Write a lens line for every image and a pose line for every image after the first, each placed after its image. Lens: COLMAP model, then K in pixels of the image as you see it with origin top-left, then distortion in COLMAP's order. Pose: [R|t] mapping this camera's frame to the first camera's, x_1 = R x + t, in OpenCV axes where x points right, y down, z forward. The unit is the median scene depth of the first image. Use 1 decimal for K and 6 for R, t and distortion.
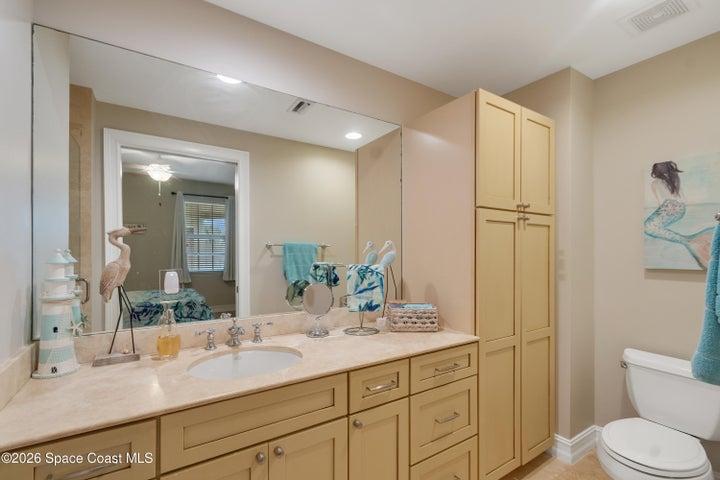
lens RADIAL K [[324.0, 0, 352.7], [0, 324.0, 251.3], [0, 0, 1]] dist [0.001107, 0.000021]
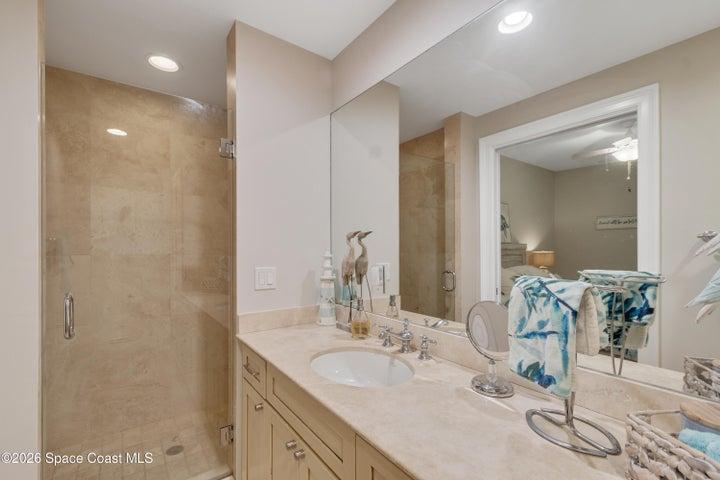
lens RADIAL K [[324.0, 0, 352.7], [0, 324.0, 251.3], [0, 0, 1]] dist [0.001107, 0.000021]
pose [[0.032108, 0.007530, -0.999456, 0.483145], [0.002226, 0.999969, 0.007606, -0.000311], [0.999482, -0.002469, 0.032091, 0.734644]]
